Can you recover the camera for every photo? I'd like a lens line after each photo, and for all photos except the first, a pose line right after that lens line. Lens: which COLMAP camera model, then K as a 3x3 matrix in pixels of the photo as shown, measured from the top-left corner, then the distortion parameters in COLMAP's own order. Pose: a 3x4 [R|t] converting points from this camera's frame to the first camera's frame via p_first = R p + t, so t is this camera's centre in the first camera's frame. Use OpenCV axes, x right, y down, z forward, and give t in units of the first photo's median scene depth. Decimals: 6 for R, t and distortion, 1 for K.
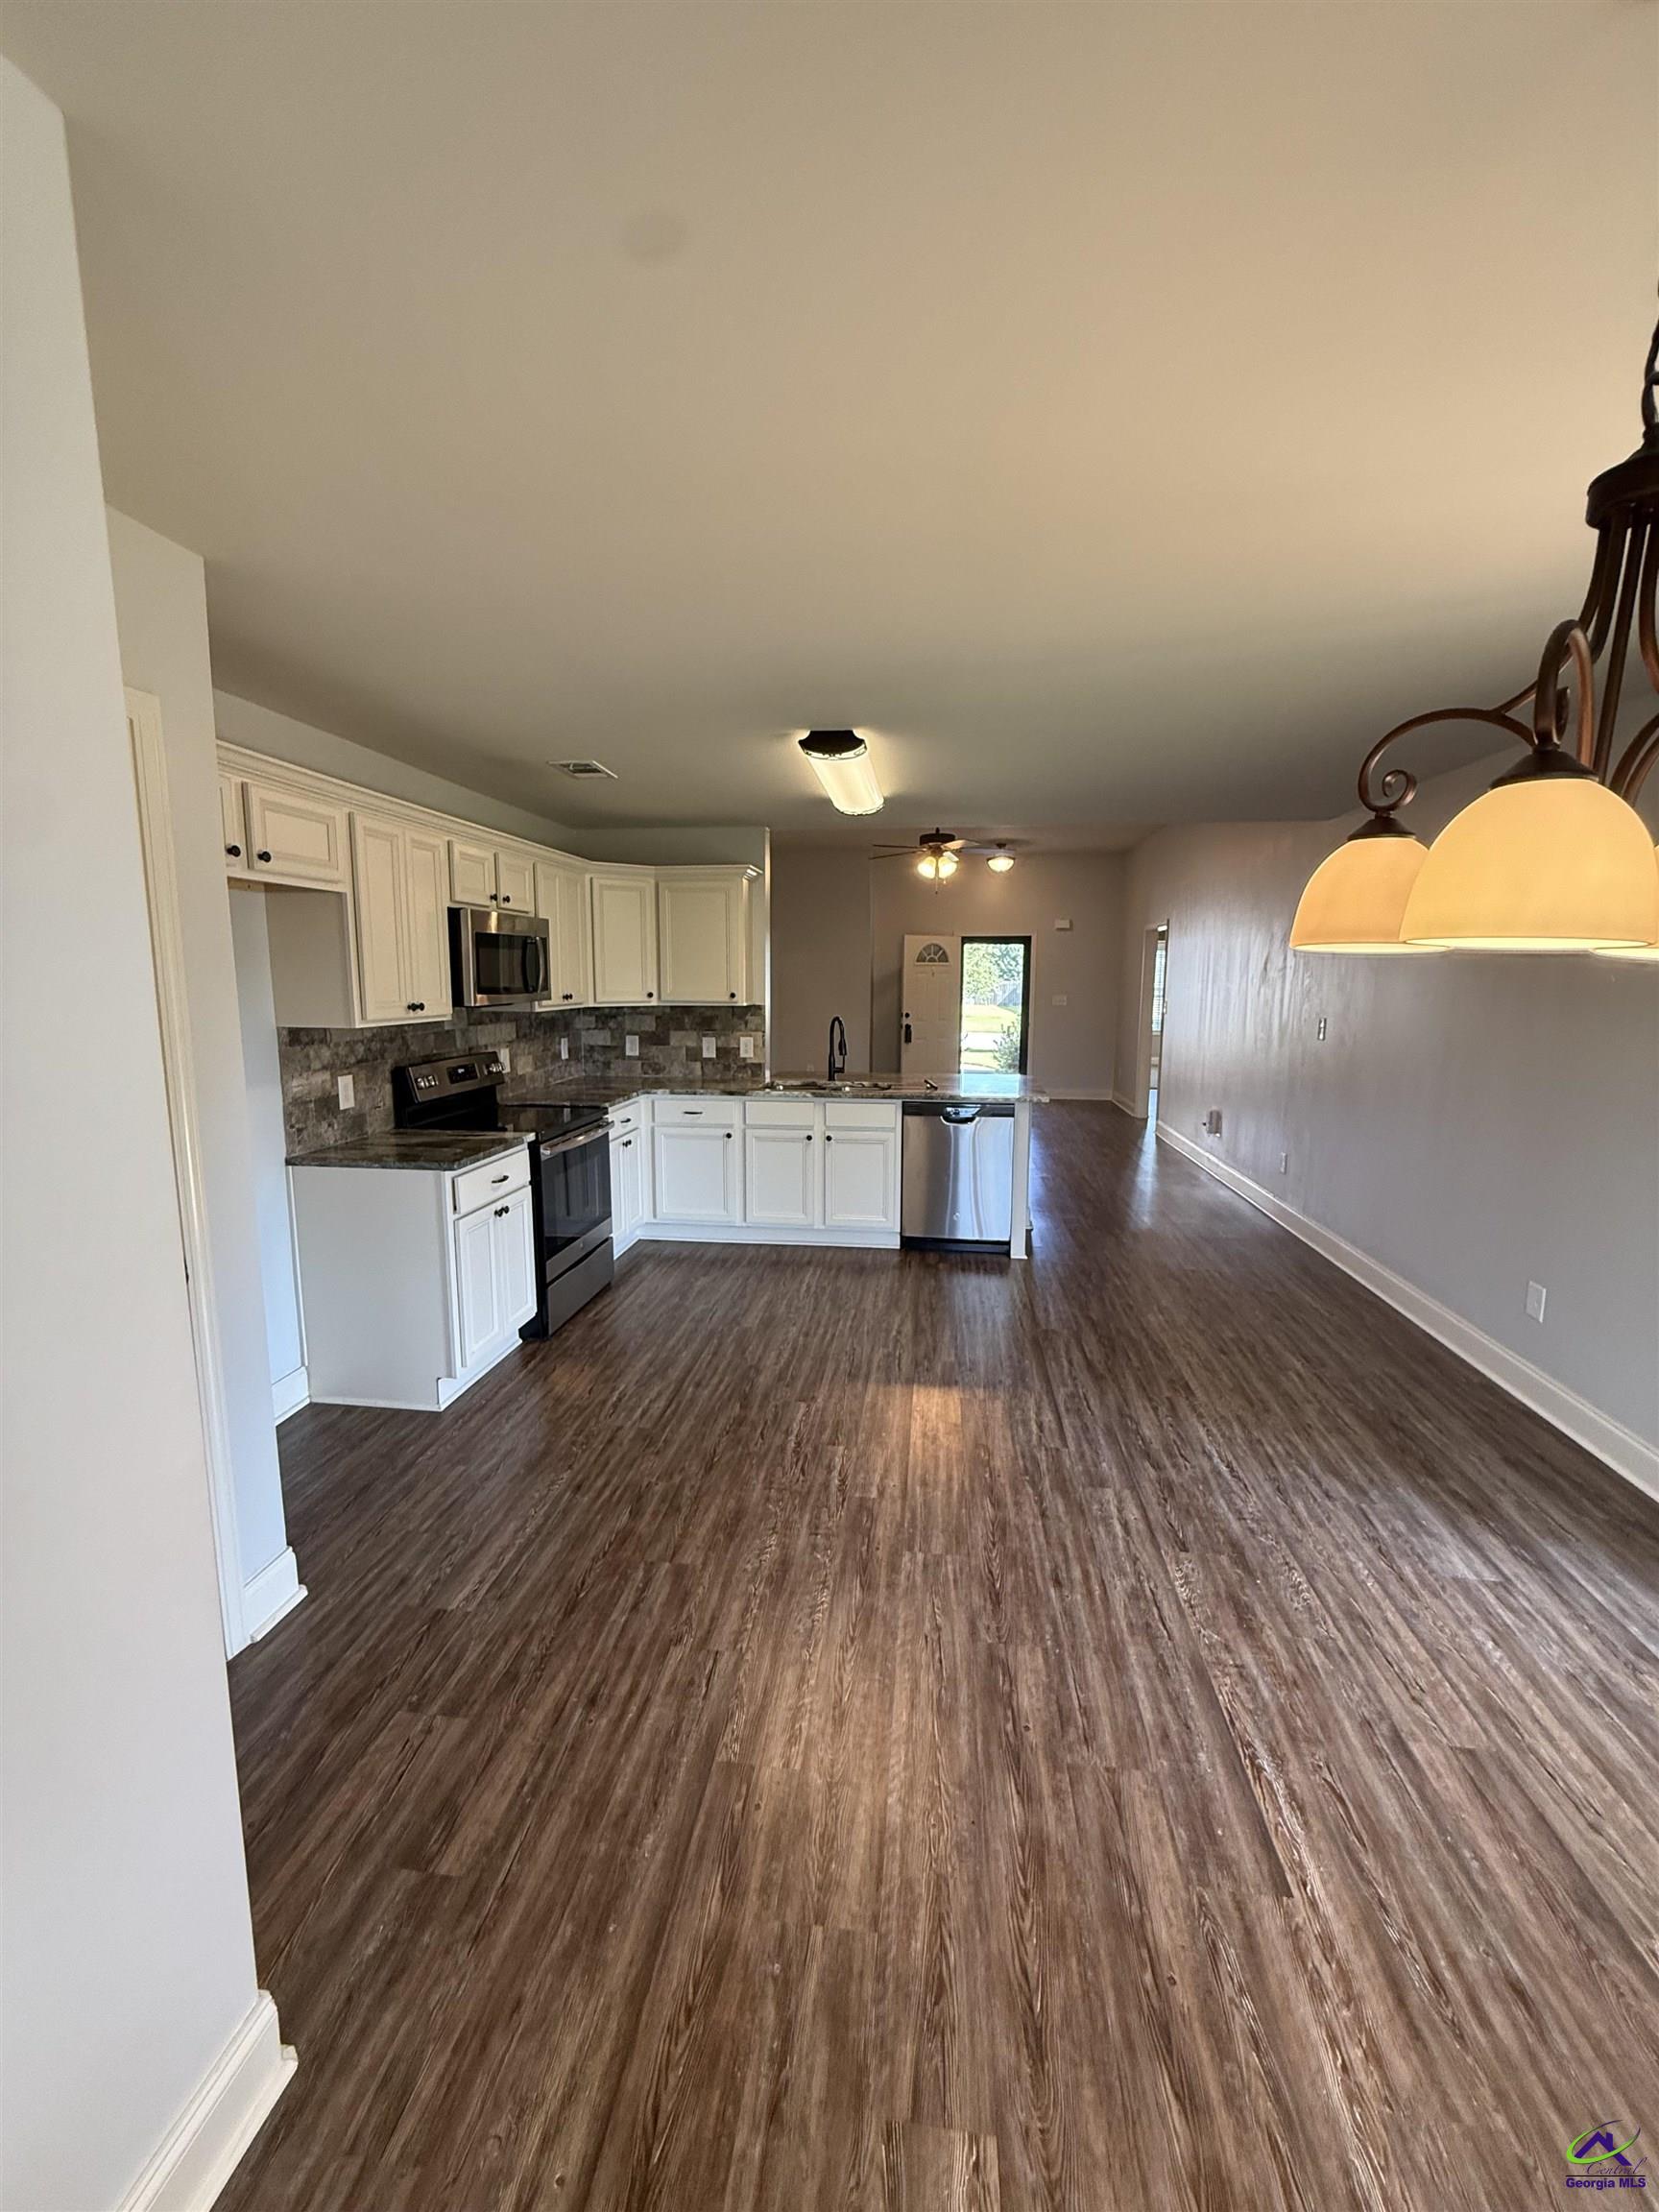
lens RADIAL K [[880.1, 0, 832.5], [0, 880.1, 1096.9], [0, 0, 1]] dist [0.000671, 0.000029]
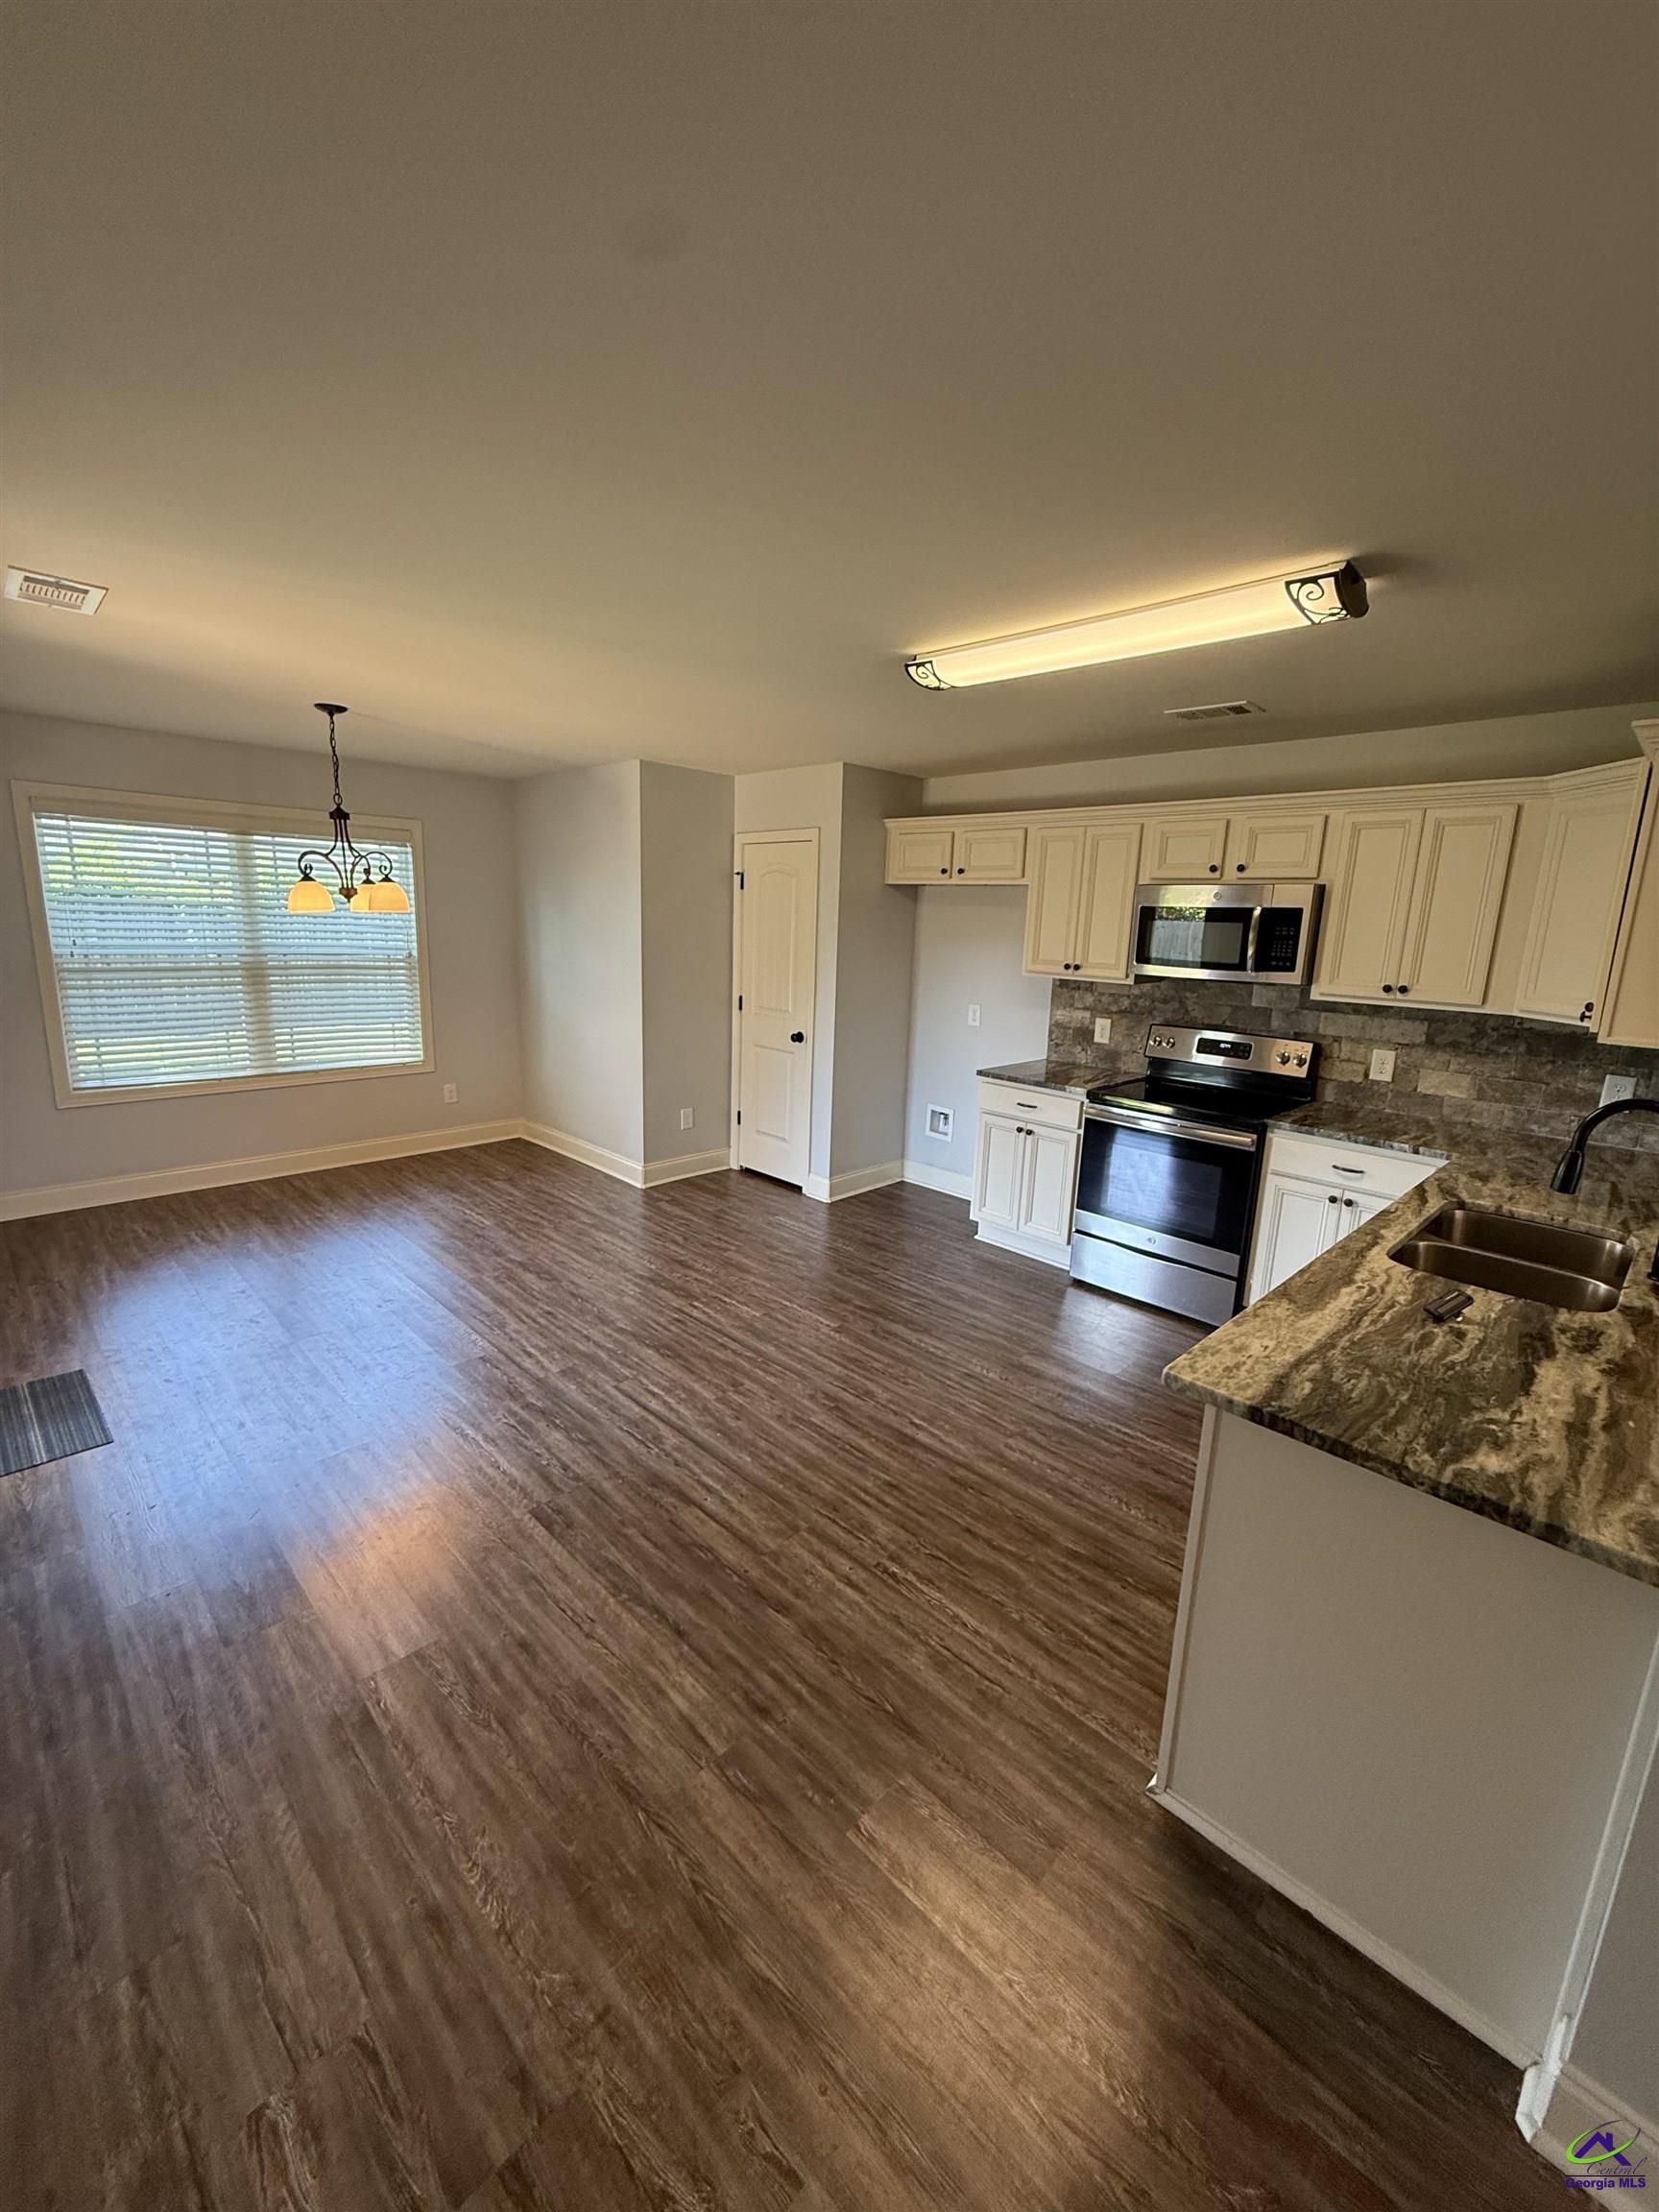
lens RADIAL K [[880.1, 0, 834.8], [0, 880.1, 1109.0], [0, 0, 1]] dist [0.000671, 0.000029]
pose [[-0.608317, 0.148117, -0.779751, 0.806862], [-0.141139, 0.946588, 0.289916, -0.238419], [0.781044, 0.286414, -0.554921, 1.559838]]
